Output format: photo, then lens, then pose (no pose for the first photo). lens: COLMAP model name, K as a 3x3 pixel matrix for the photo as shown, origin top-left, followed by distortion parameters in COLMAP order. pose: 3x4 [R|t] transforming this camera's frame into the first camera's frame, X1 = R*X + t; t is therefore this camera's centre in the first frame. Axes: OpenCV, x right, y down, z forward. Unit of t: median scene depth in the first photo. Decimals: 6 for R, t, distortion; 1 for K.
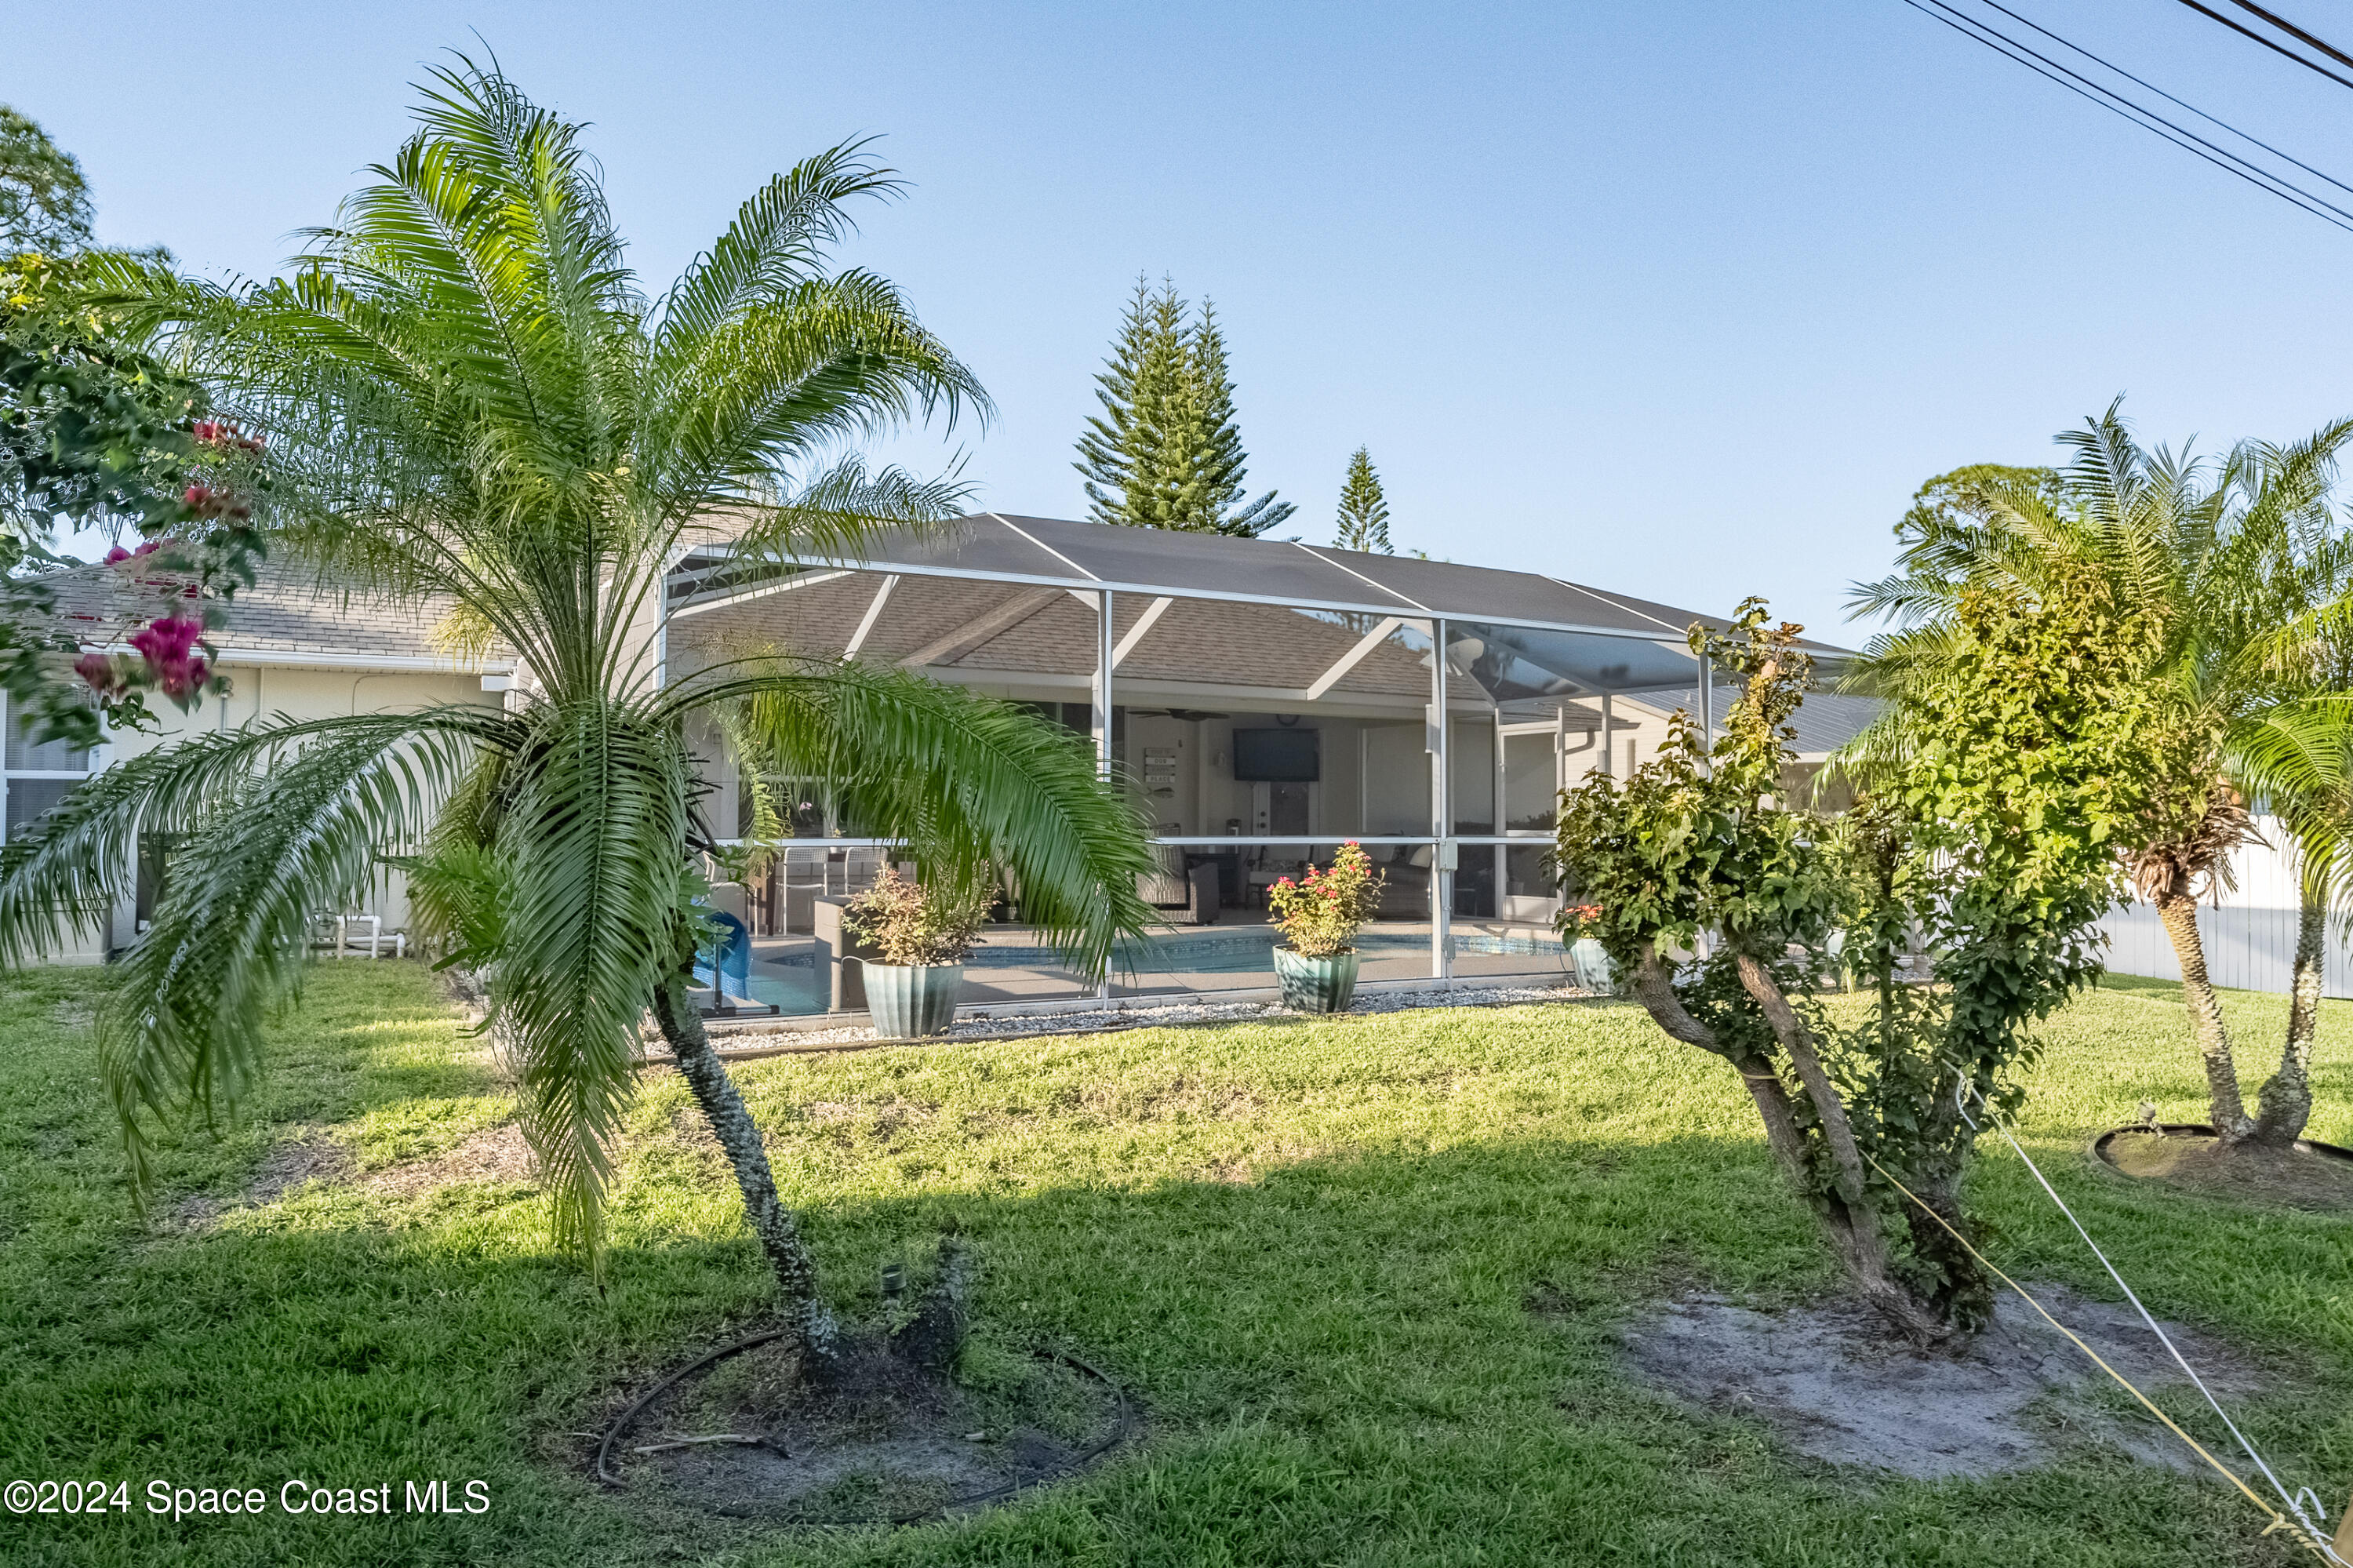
lens RADIAL K [[1502.2, 0, 1176.3], [0, 1502.2, 833.3], [0, 0, 1]] dist [0.002694, 0.000453]
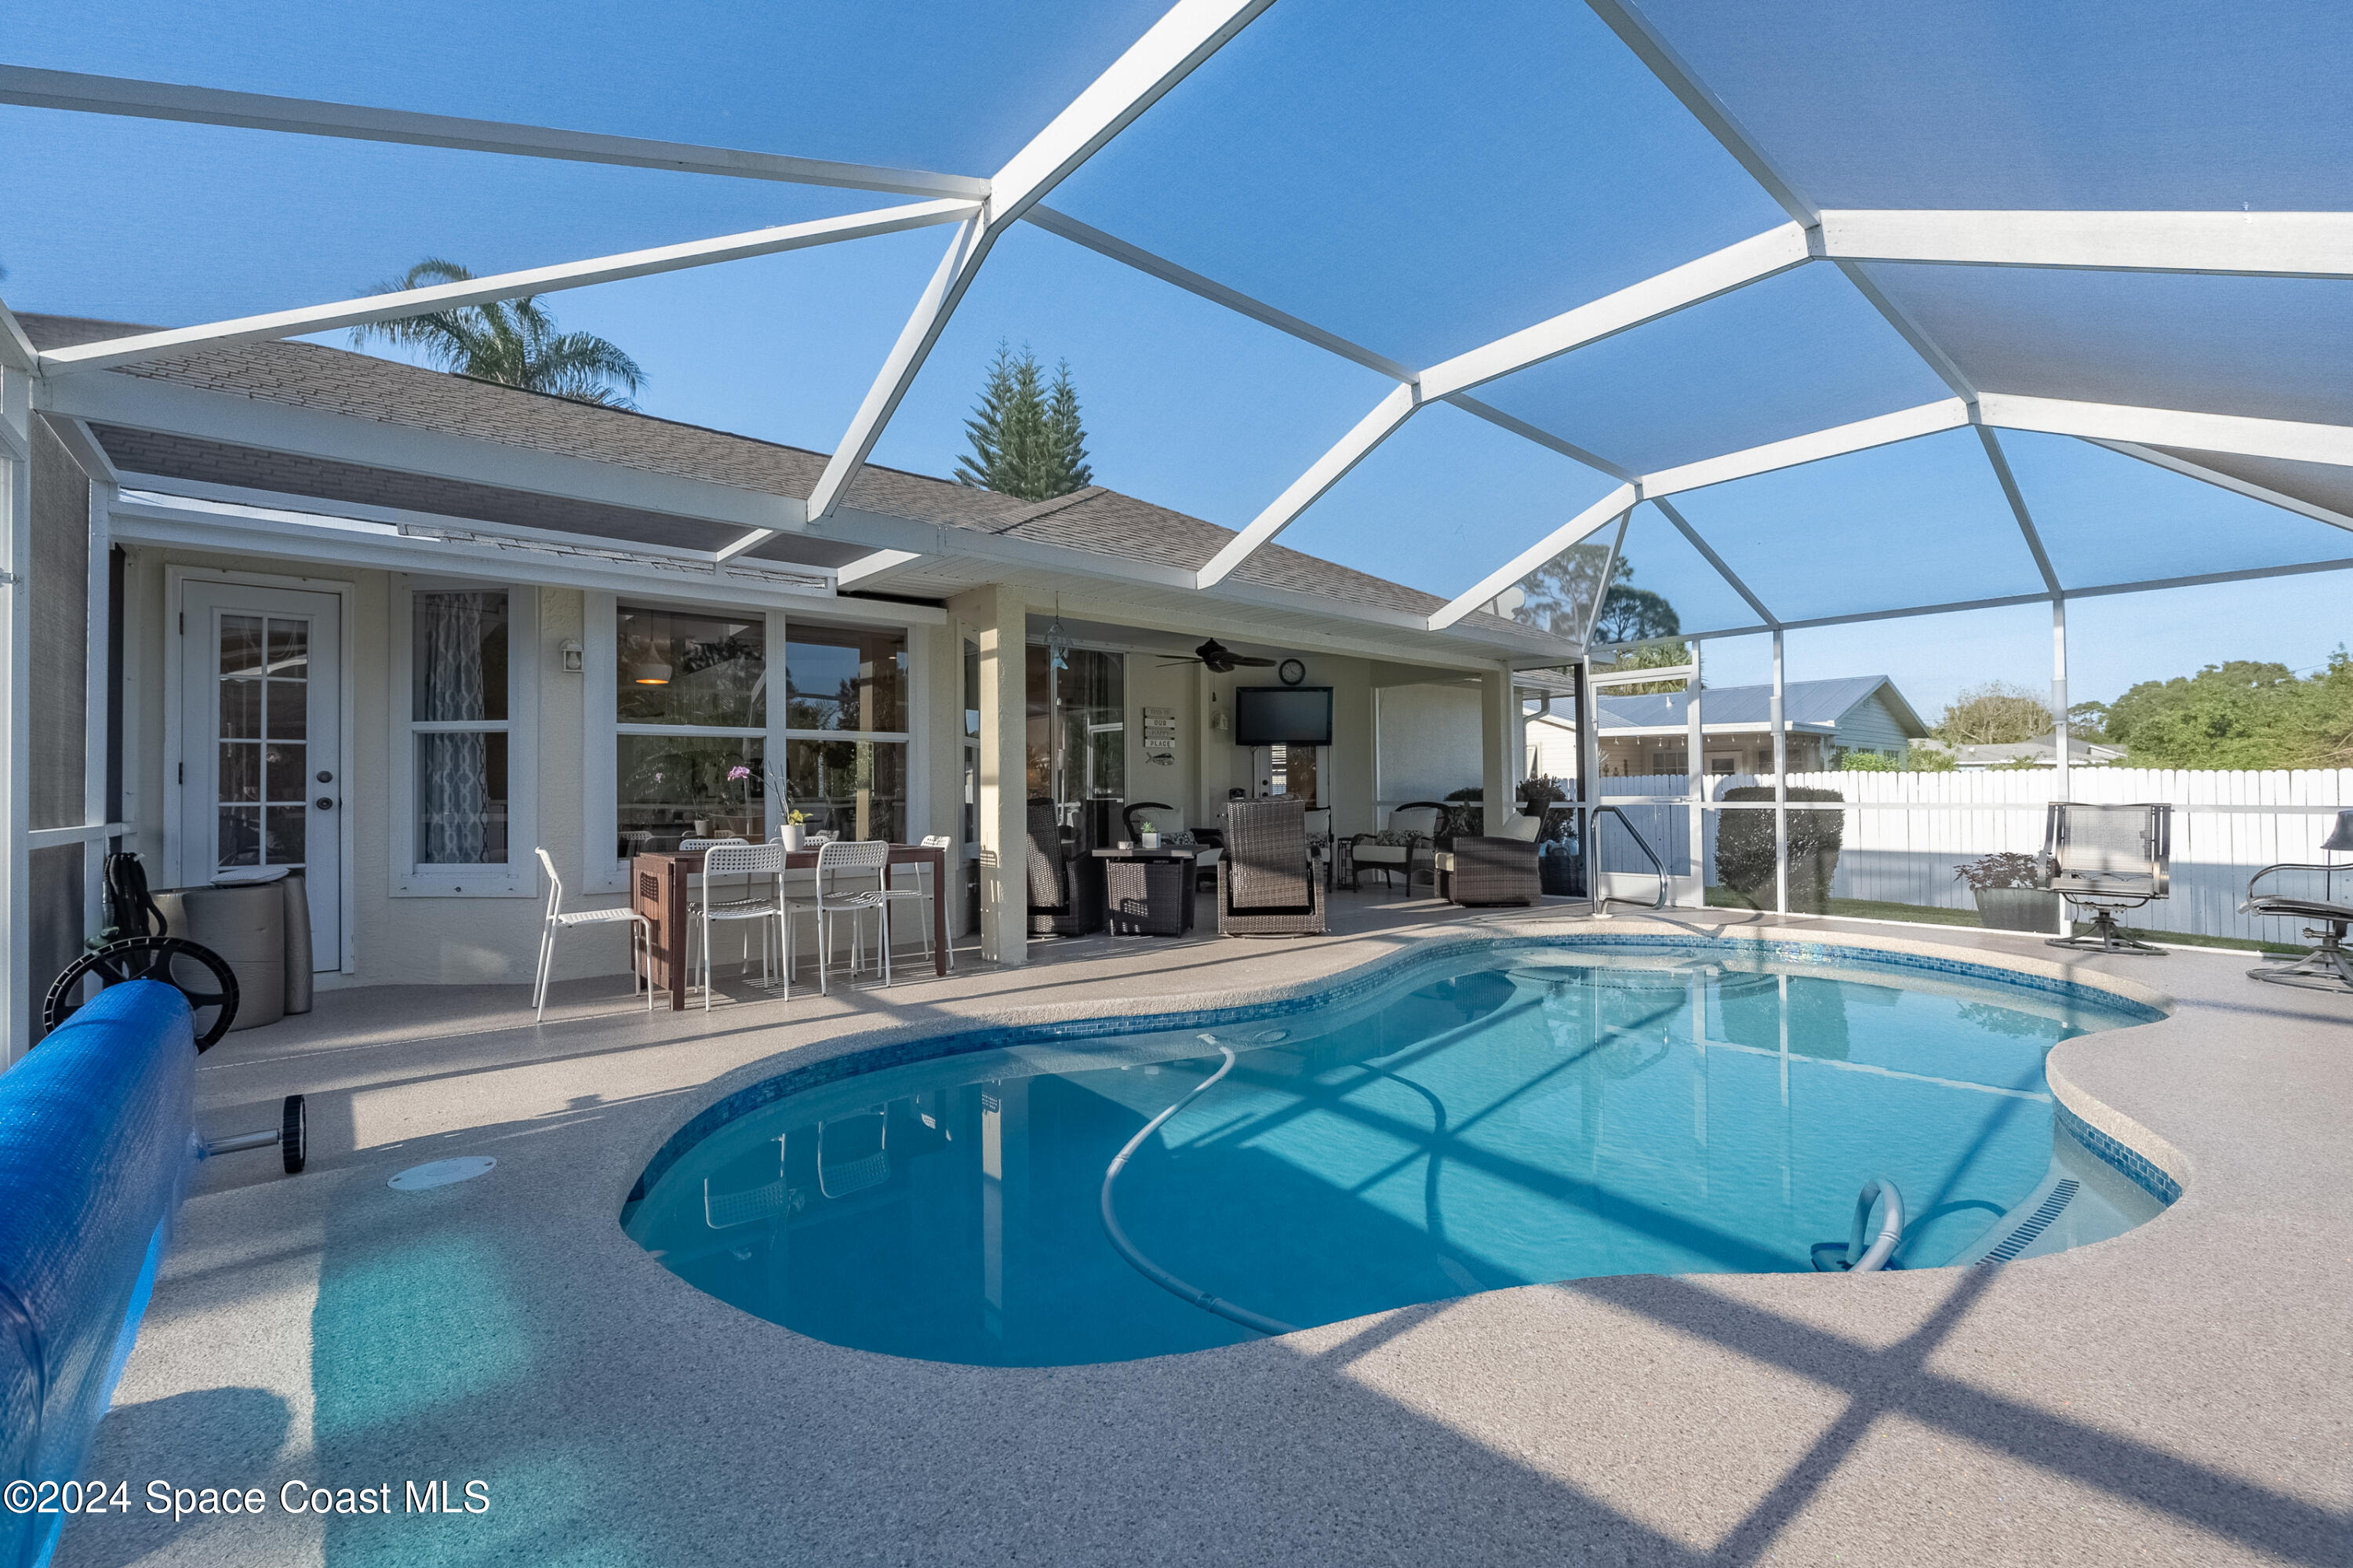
lens RADIAL K [[998.9, 0, 1176.5], [0, 998.9, 784.0], [0, 0, 1]] dist [-0.000695, -0.000168]
pose [[0.980174, -0.013153, 0.197703, -0.053070], [0.016158, 0.999777, -0.013592, -0.001950], [-0.197480, 0.016517, 0.980168, 0.197184]]
